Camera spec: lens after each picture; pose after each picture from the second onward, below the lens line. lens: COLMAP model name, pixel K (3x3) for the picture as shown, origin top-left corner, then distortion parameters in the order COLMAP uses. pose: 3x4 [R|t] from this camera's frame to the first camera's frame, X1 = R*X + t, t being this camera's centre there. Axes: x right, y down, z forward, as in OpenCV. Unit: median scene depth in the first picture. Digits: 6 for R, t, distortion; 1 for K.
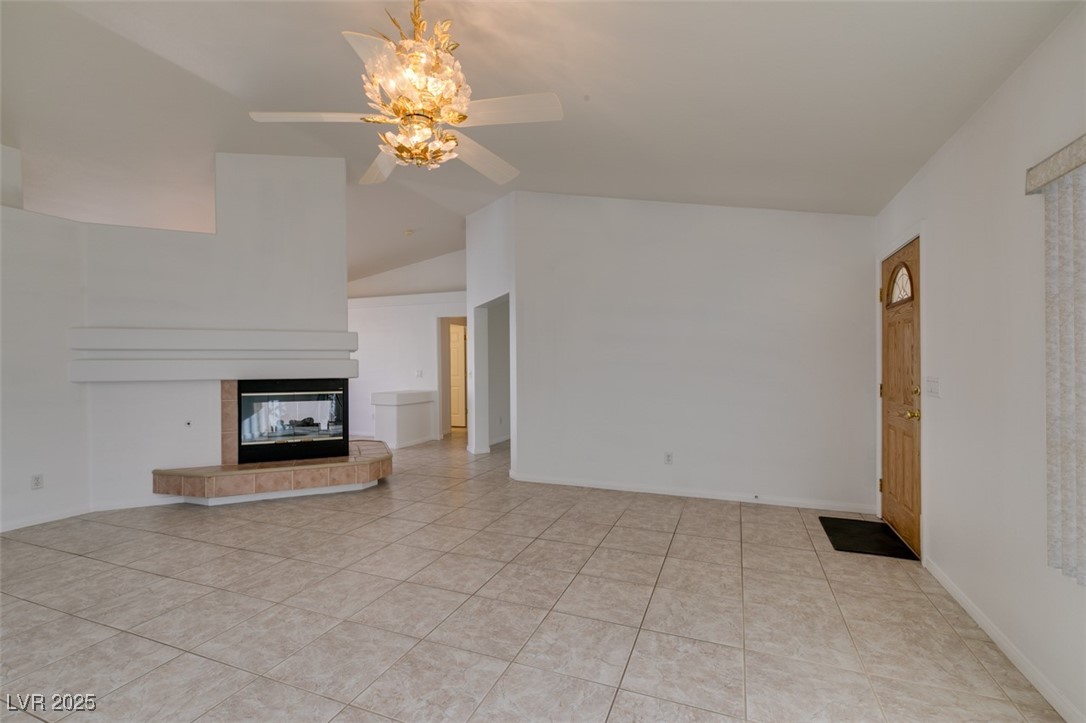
lens RADIAL K [[487.6, 0, 557.3], [0, 487.6, 357.4], [0, 0, 1]] dist [0.008533, -0.002317]
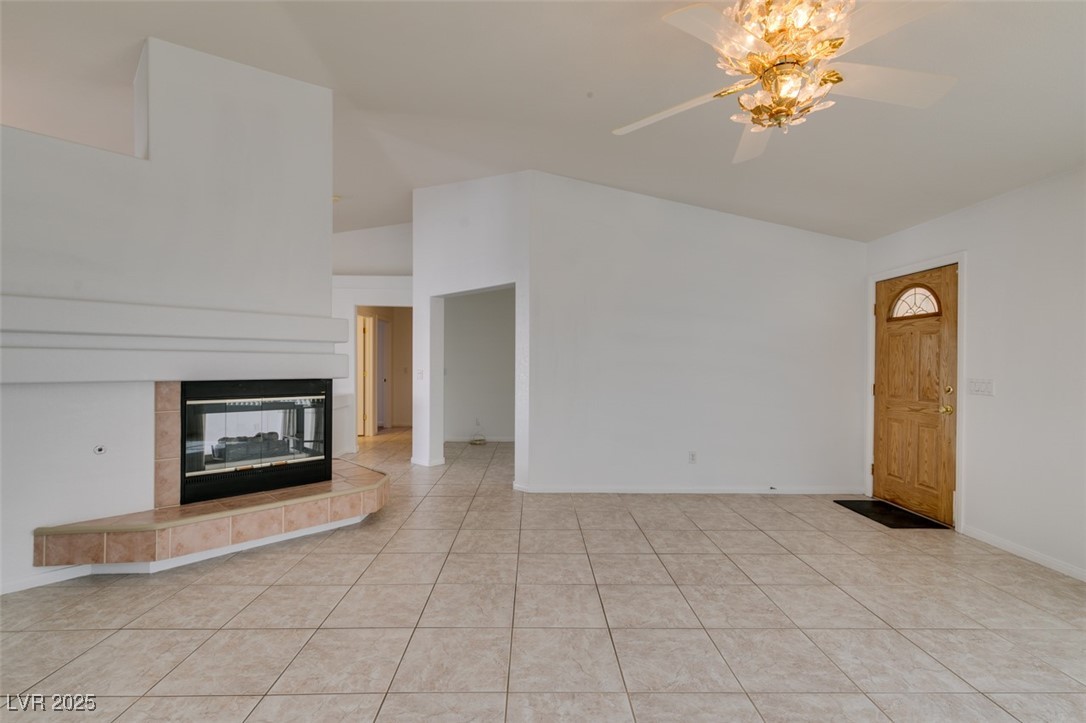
lens RADIAL K [[487.6, 0, 540.6], [0, 487.6, 365.3], [0, 0, 1]] dist [0.008533, -0.002317]
pose [[0.920760, 0.012109, 0.389941, -0.485453], [-0.018891, 0.999730, 0.013560, 0.006024], [-0.389672, -0.019852, 0.920740, 0.196248]]
